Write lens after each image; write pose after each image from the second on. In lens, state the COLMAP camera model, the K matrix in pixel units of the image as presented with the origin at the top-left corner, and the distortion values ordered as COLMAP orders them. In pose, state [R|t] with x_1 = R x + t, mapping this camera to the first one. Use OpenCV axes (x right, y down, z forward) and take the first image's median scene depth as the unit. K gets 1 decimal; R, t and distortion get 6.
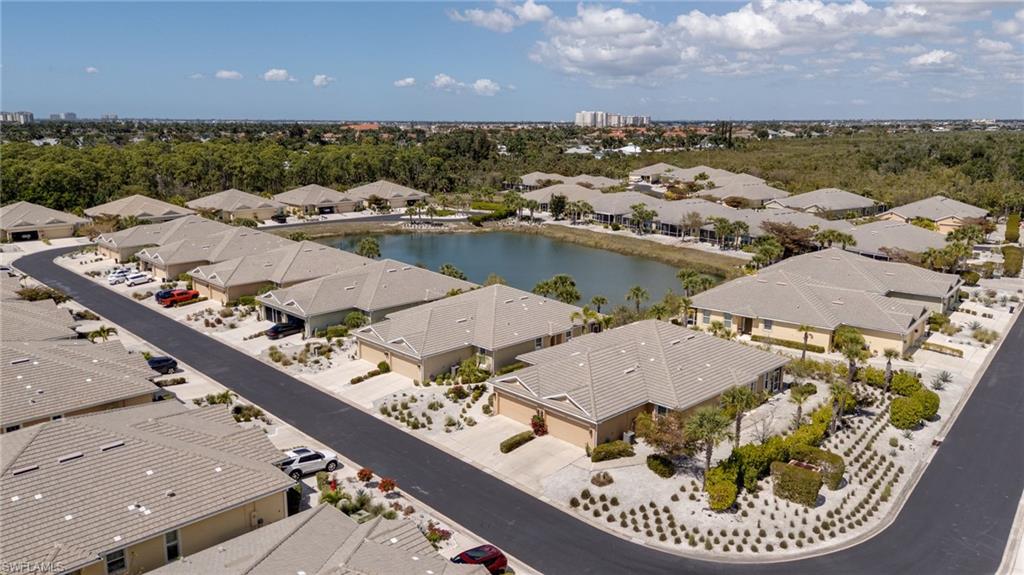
lens RADIAL K [[745.3, 0, 512.0], [0, 745.3, 287.5], [0, 0, 1]] dist [0.085238, -0.093229]
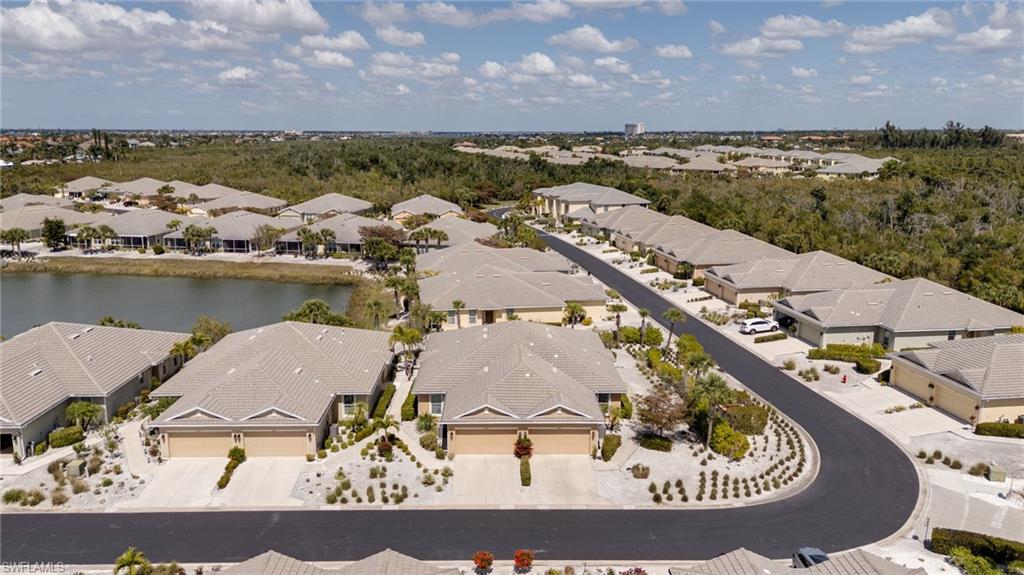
lens RADIAL K [[745.3, 0, 512.0], [0, 745.3, 287.5], [0, 0, 1]] dist [0.085238, -0.093229]
pose [[0.680767, -0.148414, 0.717307, -0.423645], [0.157386, 0.986024, 0.054644, -0.045933], [-0.715392, 0.075694, 0.694611, 0.239472]]
